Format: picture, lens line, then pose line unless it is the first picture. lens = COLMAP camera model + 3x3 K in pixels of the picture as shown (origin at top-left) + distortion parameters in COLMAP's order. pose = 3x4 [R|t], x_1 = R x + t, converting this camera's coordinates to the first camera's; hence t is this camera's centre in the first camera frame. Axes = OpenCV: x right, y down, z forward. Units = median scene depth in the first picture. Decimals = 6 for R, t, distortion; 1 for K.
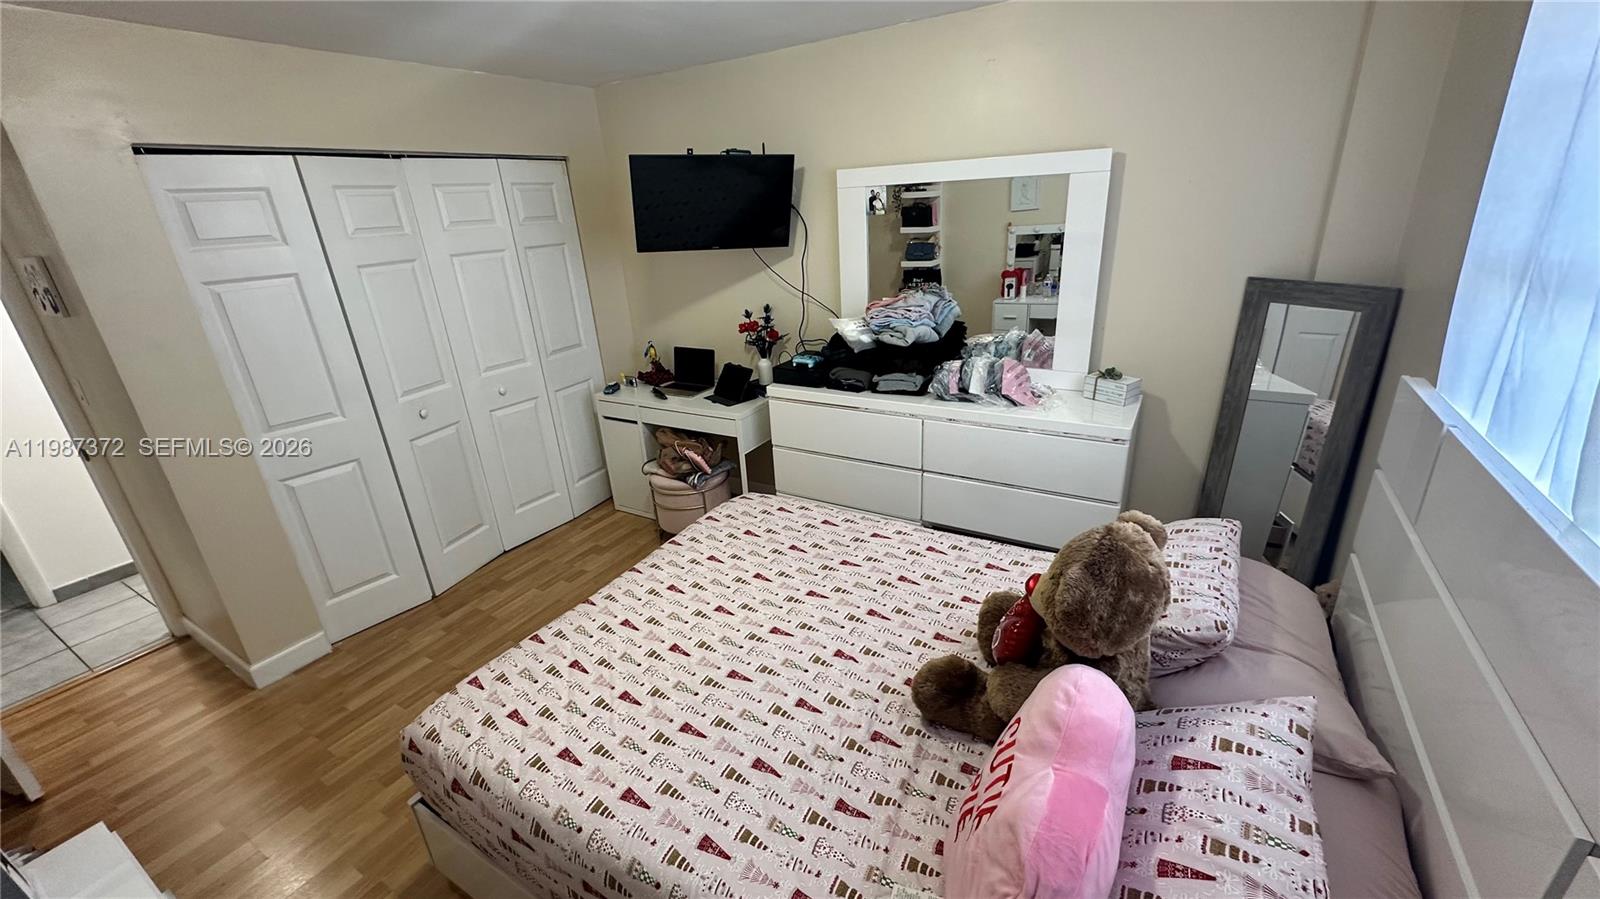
lens RADIAL K [[639.2, 0, 792.2], [0, 639.2, 451.1], [0, 0, 1]] dist [-0.000450, 0.000507]
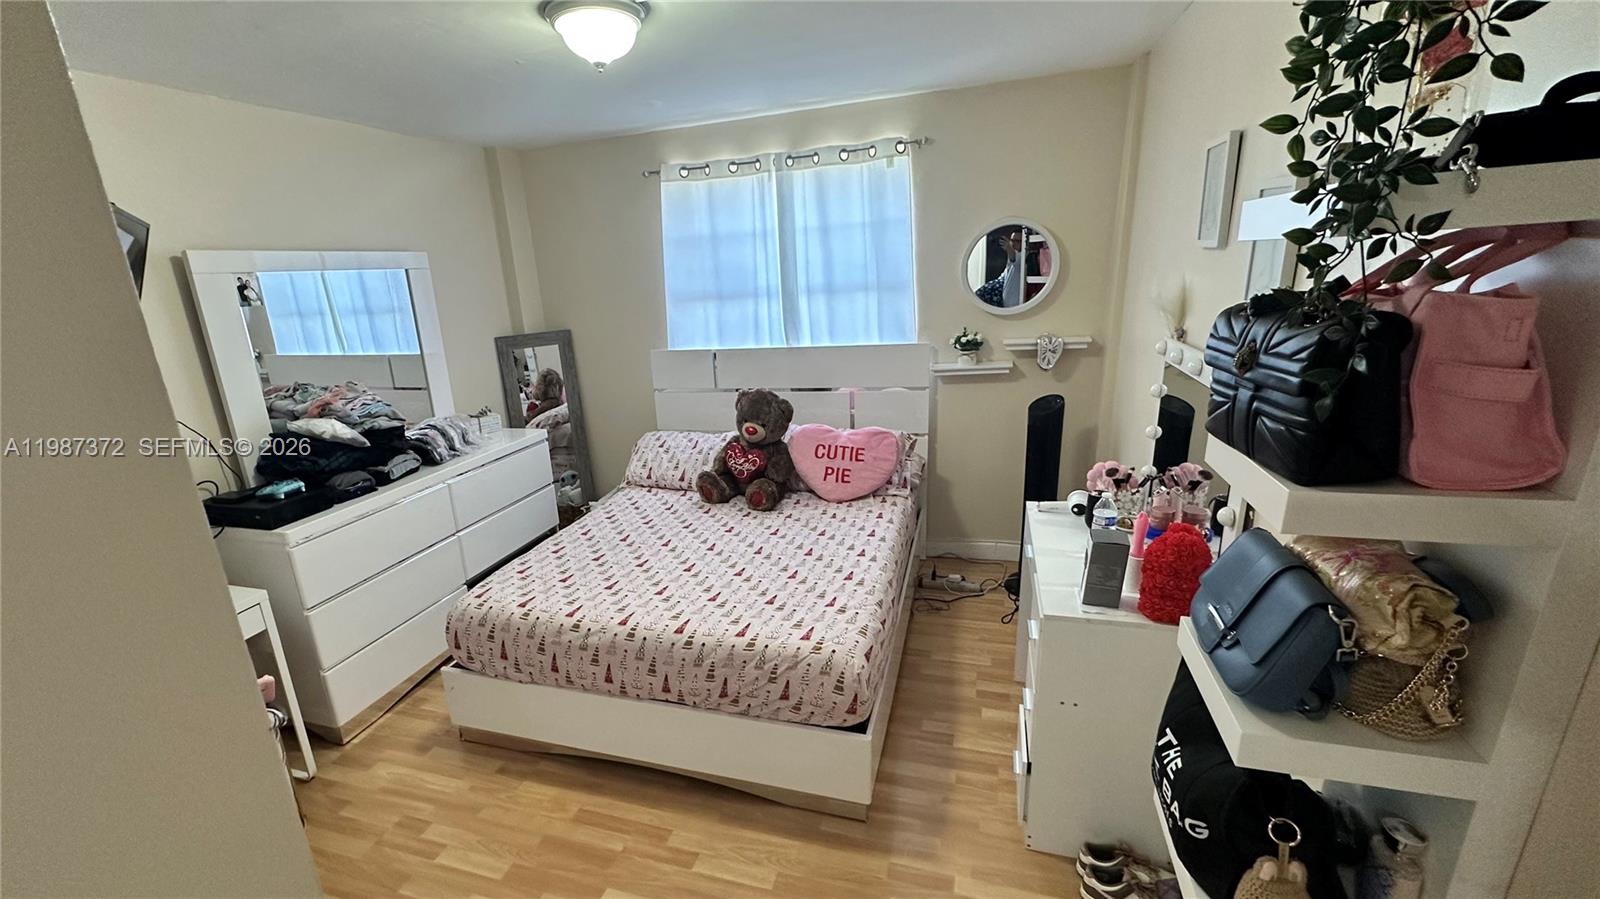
lens RADIAL K [[639.2, 0, 787.6], [0, 639.2, 449.0], [0, 0, 1]] dist [-0.000450, 0.000507]
pose [[-0.241647, -0.199744, 0.949584, -0.890491], [0.421945, 0.859598, 0.288191, -0.160215], [-0.873824, 0.470313, -0.123439, 0.598681]]
